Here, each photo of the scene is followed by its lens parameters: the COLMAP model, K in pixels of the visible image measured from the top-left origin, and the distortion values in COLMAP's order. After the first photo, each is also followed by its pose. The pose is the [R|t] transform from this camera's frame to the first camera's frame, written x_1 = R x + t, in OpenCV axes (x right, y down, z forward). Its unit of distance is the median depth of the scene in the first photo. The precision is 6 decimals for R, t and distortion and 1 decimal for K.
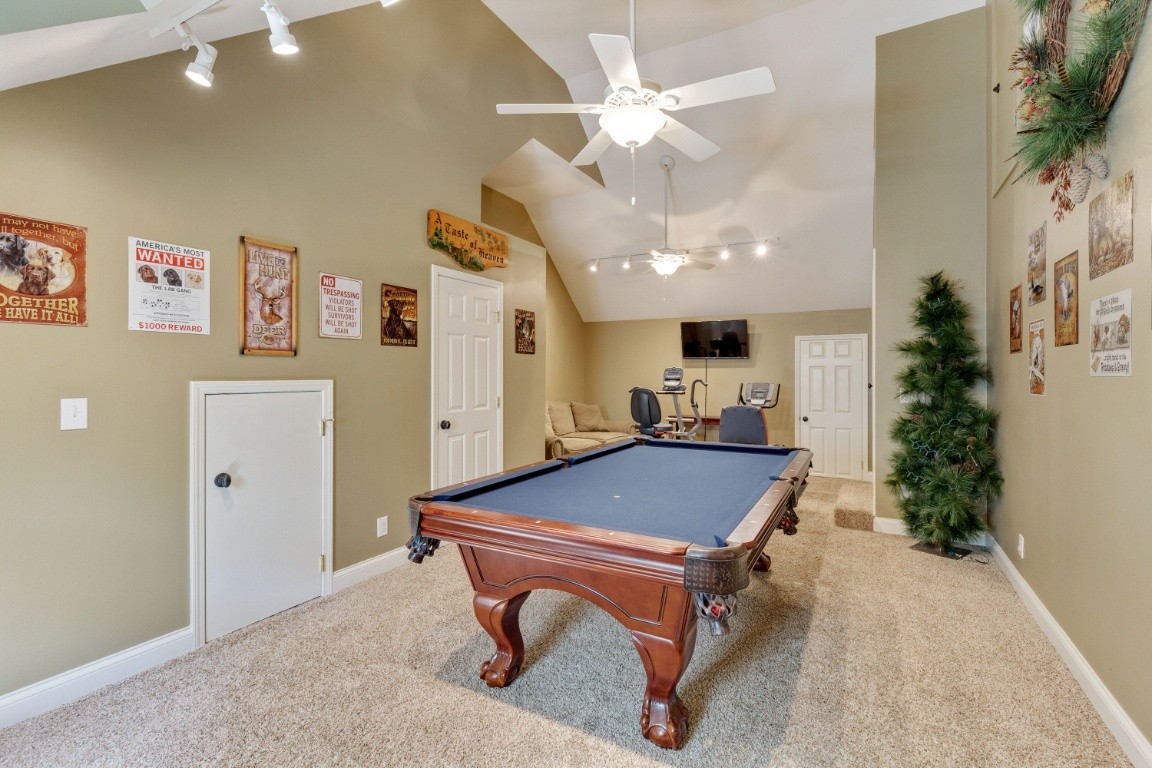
lens RADIAL K [[525.6, 0, 577.8], [0, 525.6, 376.1], [0, 0, 1]] dist [-0.003491, -0.000728]
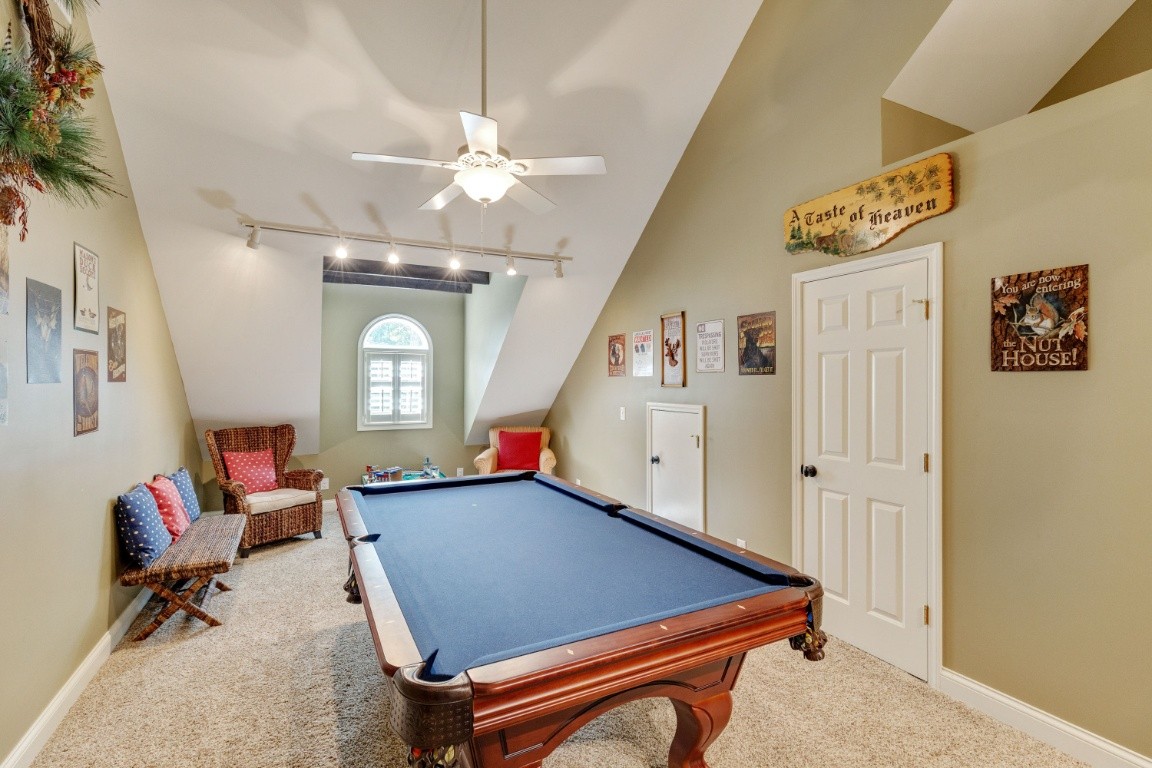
lens RADIAL K [[525.6, 0, 576.7], [0, 525.6, 382.7], [0, 0, 1]] dist [-0.003491, -0.000728]
pose [[-0.566777, 0.004209, -0.823861, 0.648614], [-0.001559, 0.999980, 0.006181, -0.047840], [0.823870, 0.004787, -0.566759, 1.273577]]
